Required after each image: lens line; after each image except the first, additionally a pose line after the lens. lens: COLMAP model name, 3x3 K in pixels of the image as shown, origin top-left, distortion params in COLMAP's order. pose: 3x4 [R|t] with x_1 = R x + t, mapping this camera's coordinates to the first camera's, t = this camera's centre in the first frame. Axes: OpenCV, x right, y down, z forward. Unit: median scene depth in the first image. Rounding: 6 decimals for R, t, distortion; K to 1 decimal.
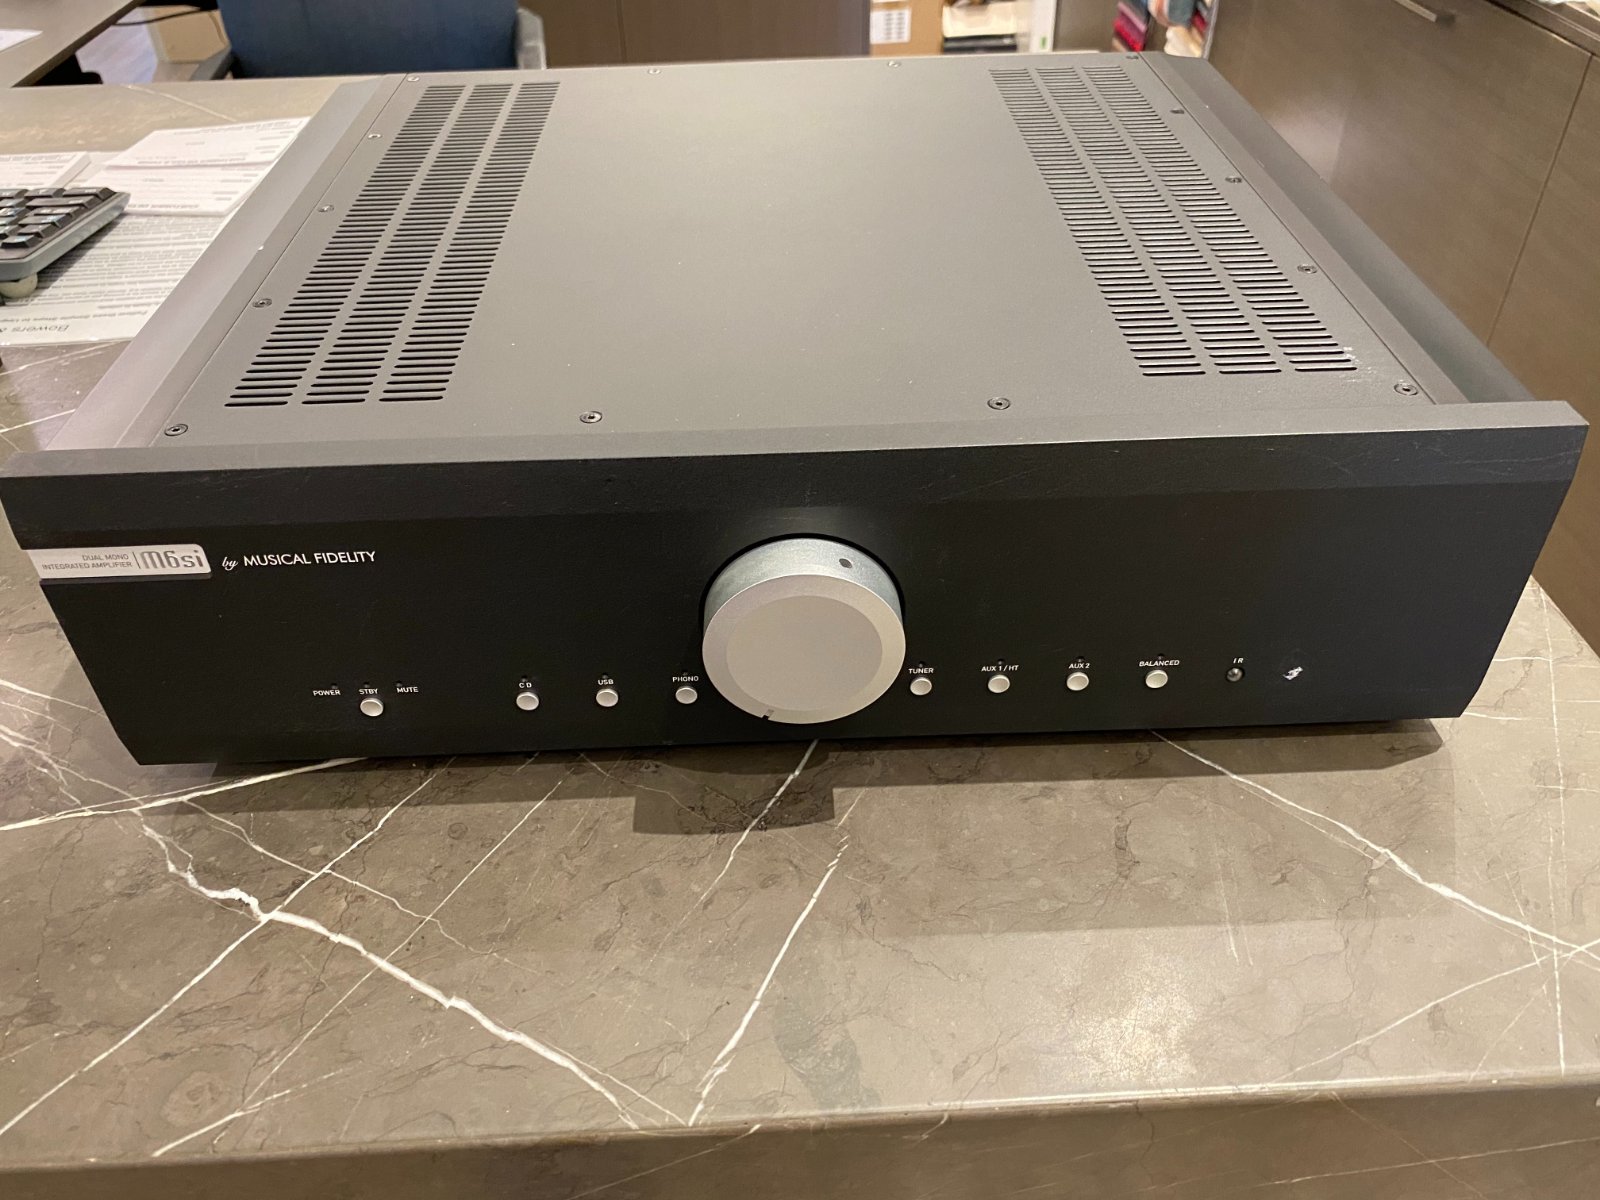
lens RADIAL K [[1303.6, 0, 800.0], [0, 1303.6, 600.0], [0, 0, 1]] dist [0.037398, -0.179406]
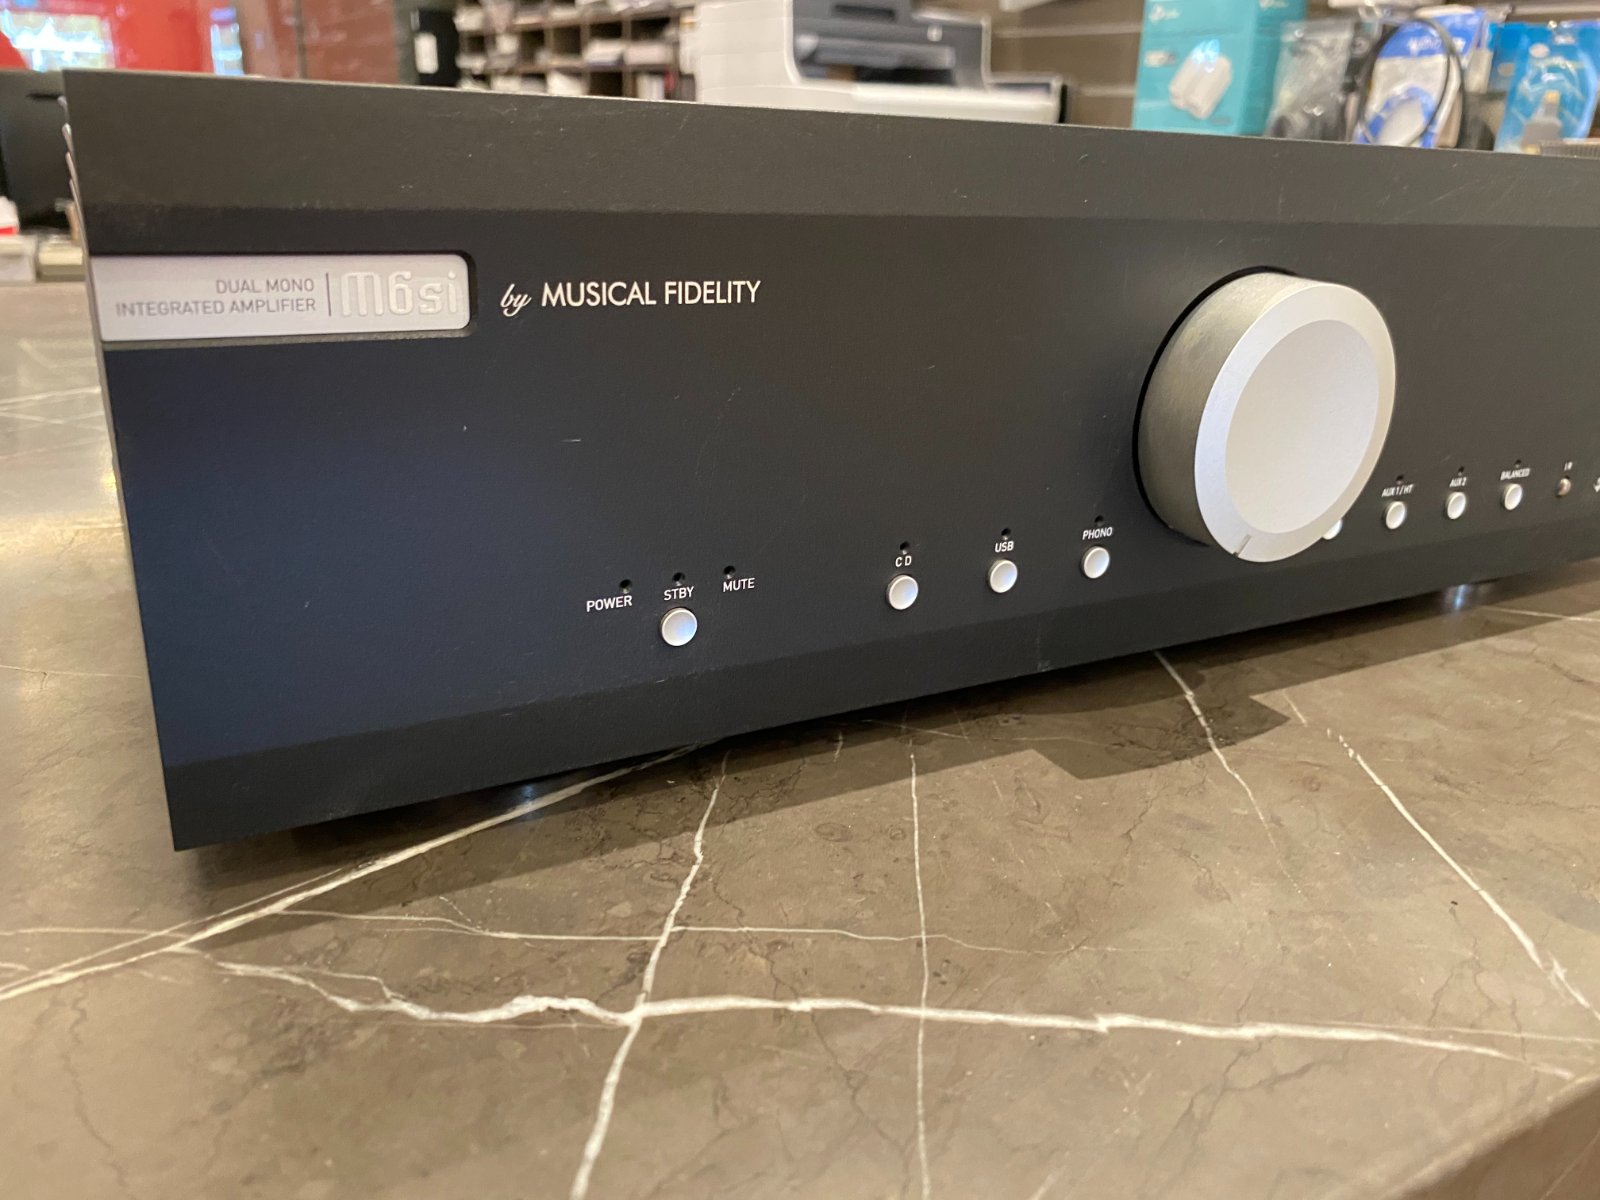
lens RADIAL K [[1303.6, 0, 800.0], [0, 1303.6, 600.0], [0, 0, 1]] dist [0.037398, -0.179406]
pose [[0.882454, -0.103944, 0.458771, -0.538275], [0.242786, 0.935982, -0.254936, 0.227723], [-0.402903, 0.336352, 0.851197, 0.490461]]
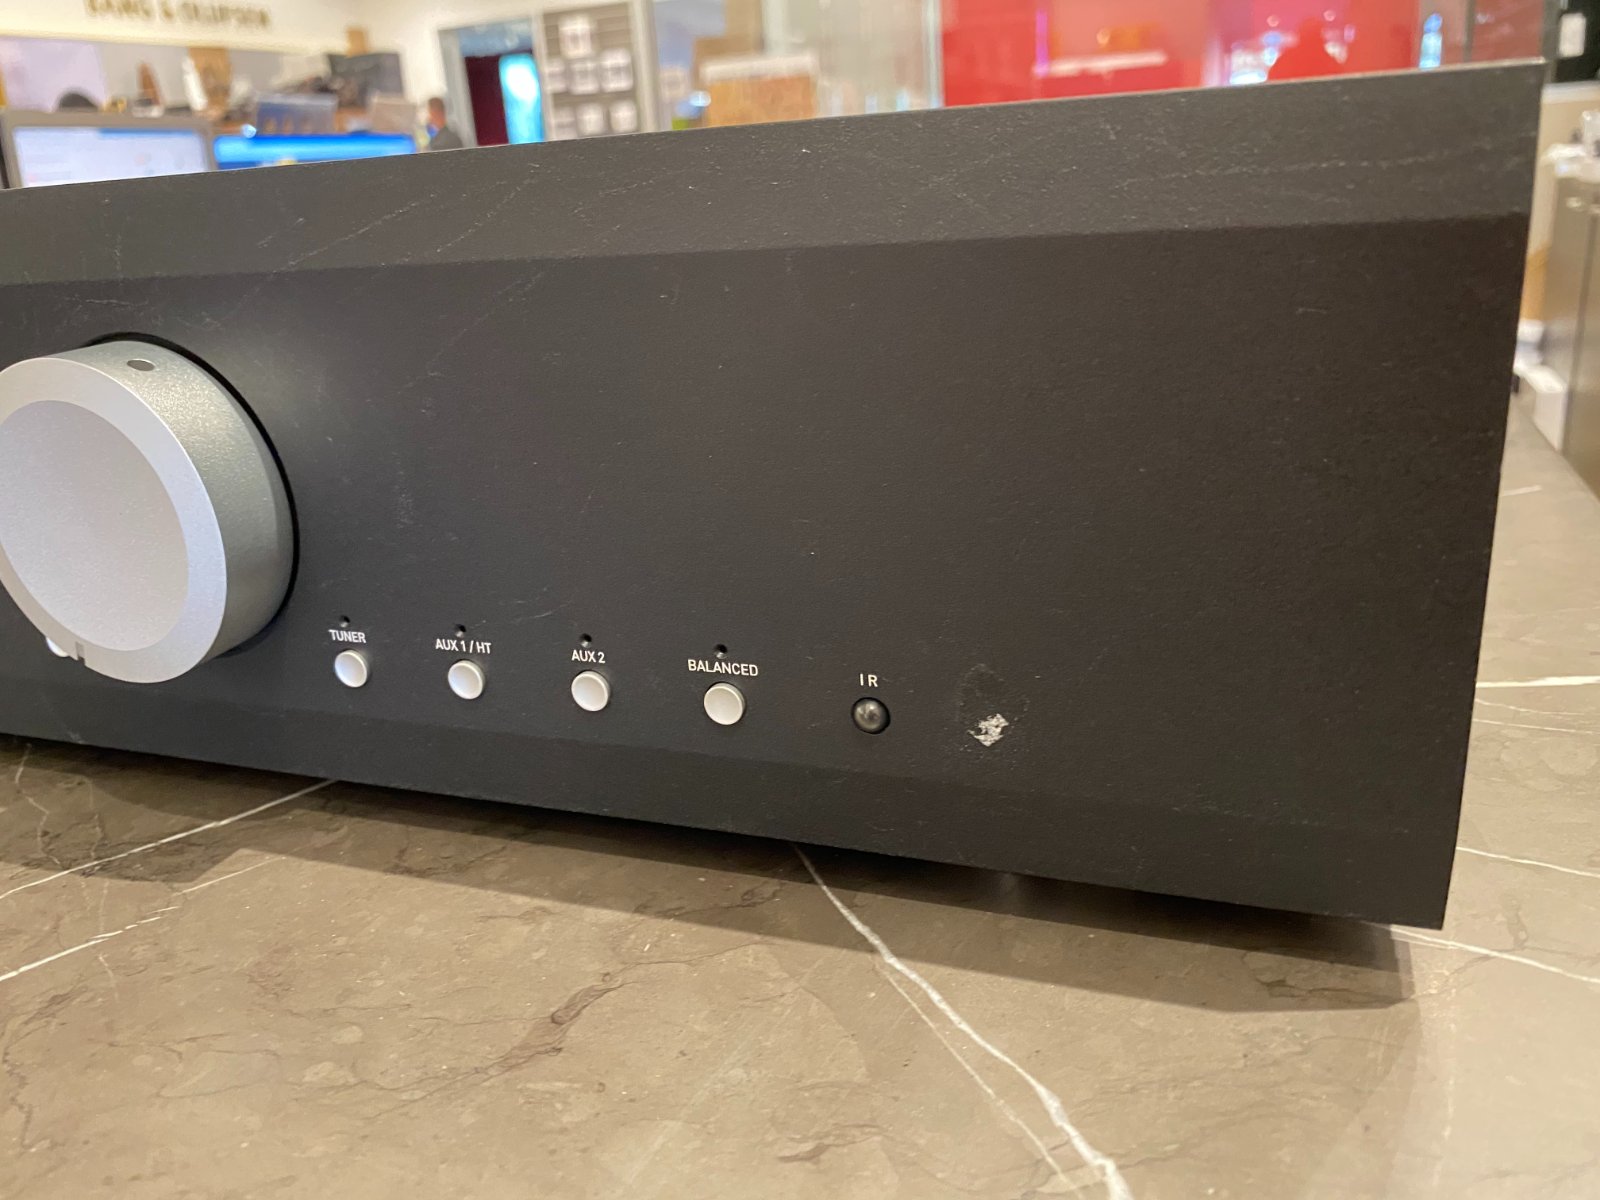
lens RADIAL K [[1330.5, 0, 800.0], [0, 1330.5, 600.0], [0, 0, 1]] dist [-0.026720, 0.000372]
pose [[0.919274, 0.089465, -0.383317, 0.496092], [-0.207893, 0.937276, -0.279813, 0.161058], [0.334241, 0.336913, 0.880212, 0.543448]]
